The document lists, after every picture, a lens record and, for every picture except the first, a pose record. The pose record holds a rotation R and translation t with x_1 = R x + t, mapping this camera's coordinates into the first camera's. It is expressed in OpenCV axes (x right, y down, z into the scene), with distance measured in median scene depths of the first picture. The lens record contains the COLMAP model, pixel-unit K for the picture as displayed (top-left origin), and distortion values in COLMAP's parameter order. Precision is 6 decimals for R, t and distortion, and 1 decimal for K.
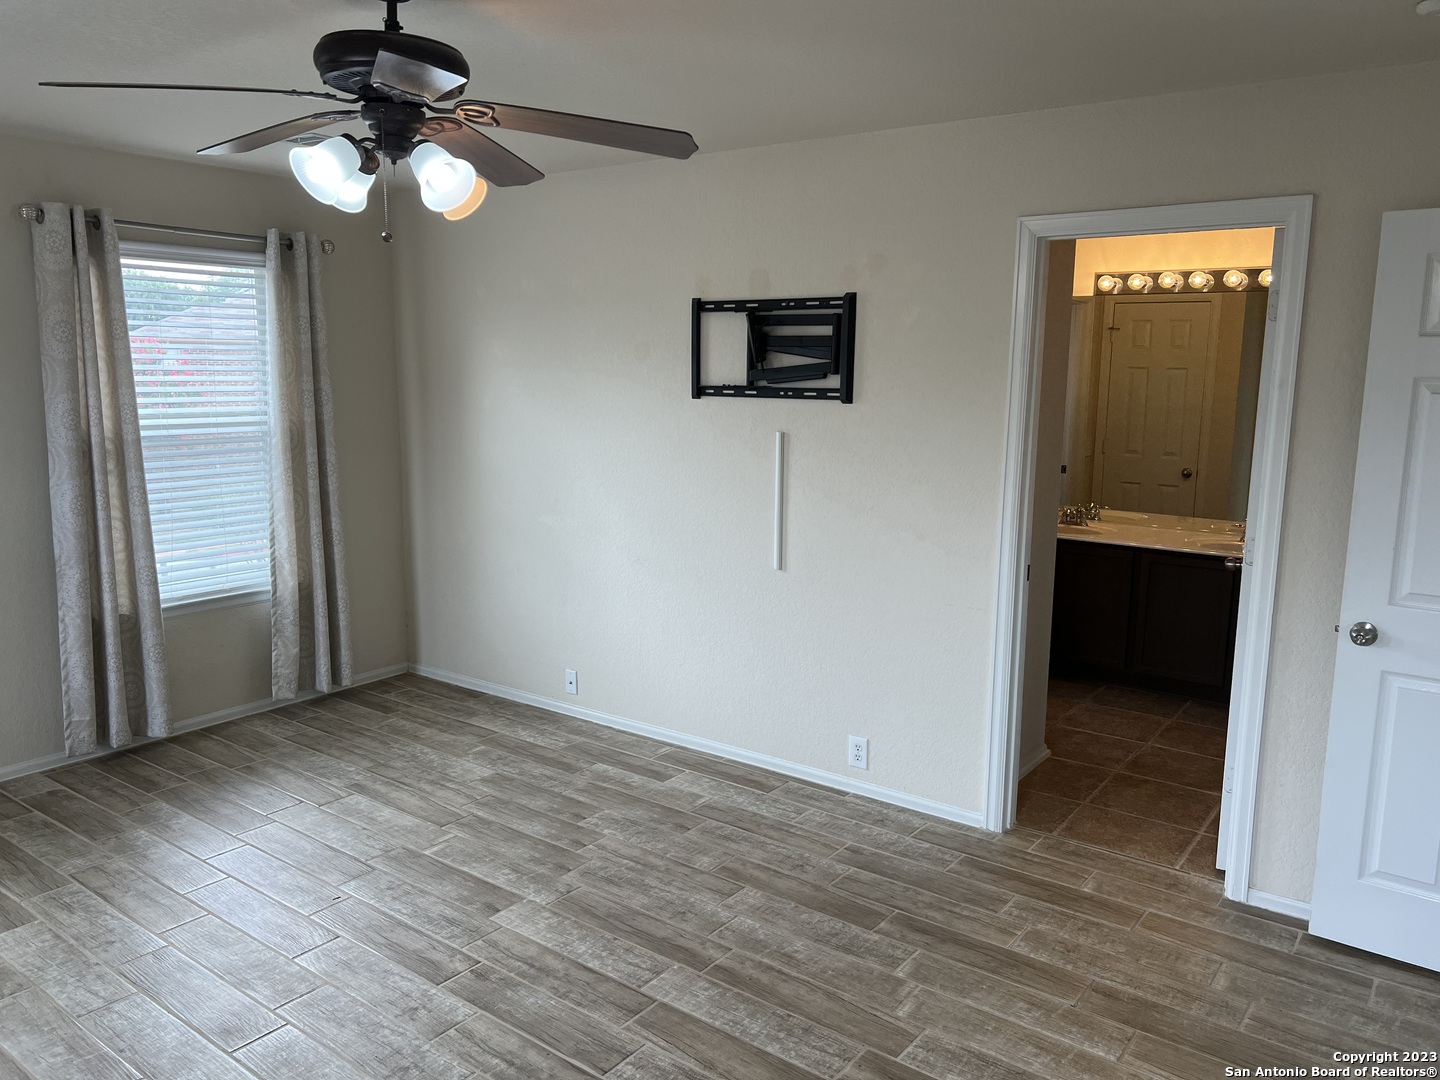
lens RADIAL K [[1084.3, 0, 720.7], [0, 1084.3, 544.3], [0, 0, 1]] dist [0.070597, -0.076460]
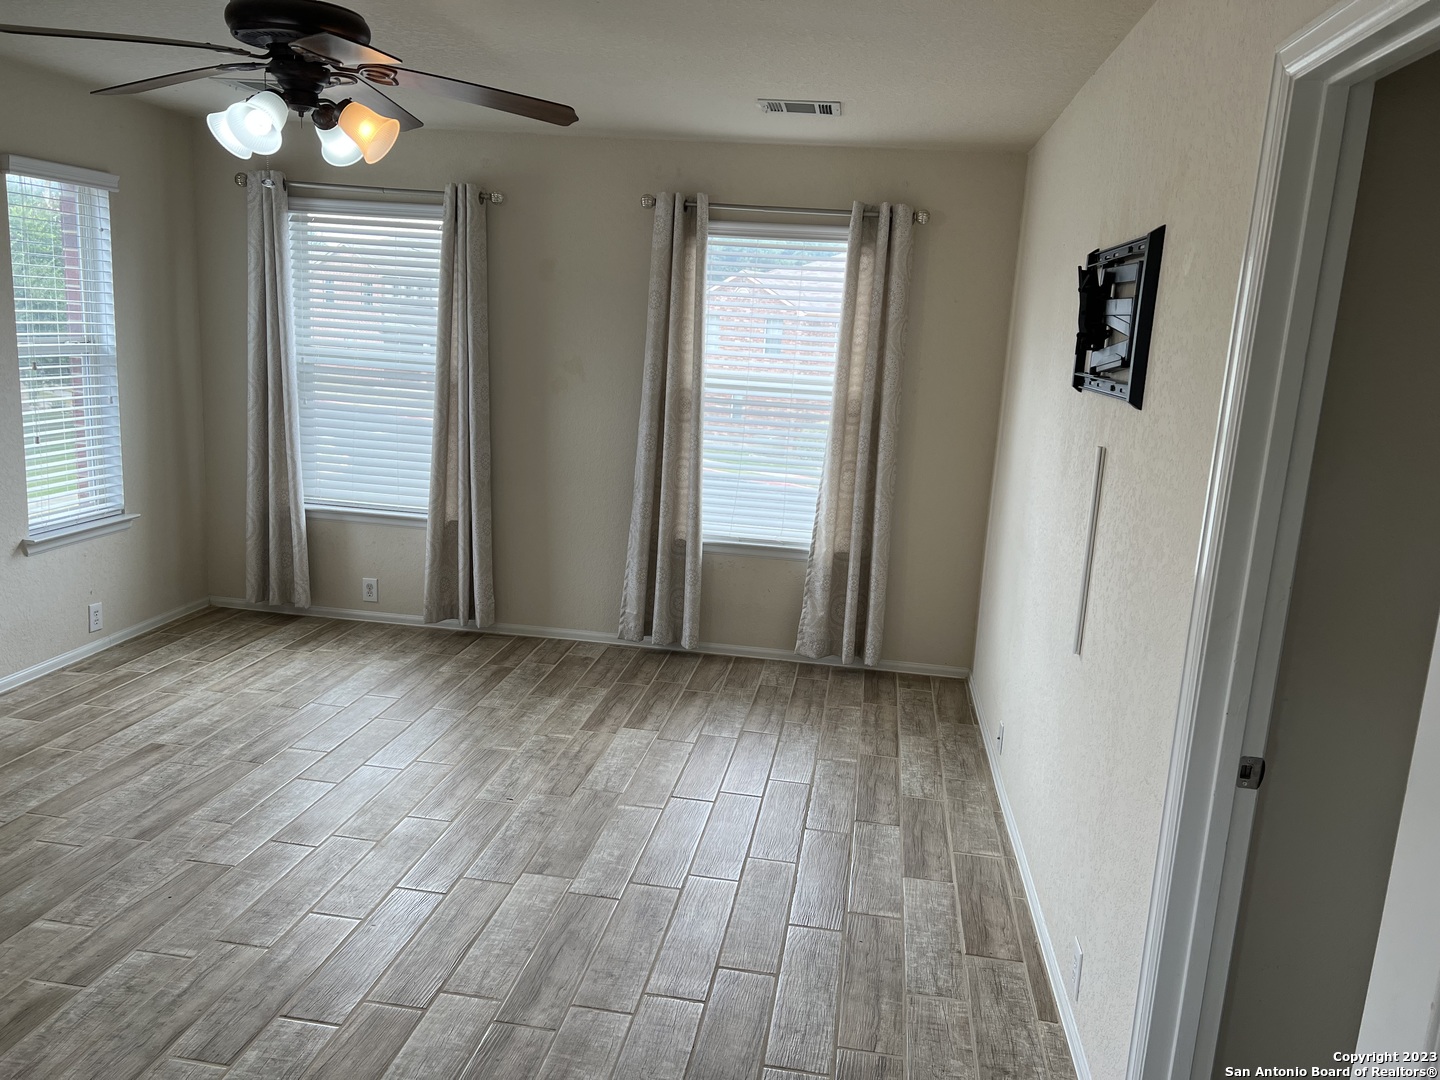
lens RADIAL K [[1084.3, 0, 726.6], [0, 1084.3, 542.1], [0, 0, 1]] dist [0.070597, -0.076460]
pose [[0.475514, 0.191280, -0.858661, 0.465669], [-0.196663, 0.974486, 0.108172, -0.066908], [0.857444, 0.117430, 0.501000, 0.429554]]
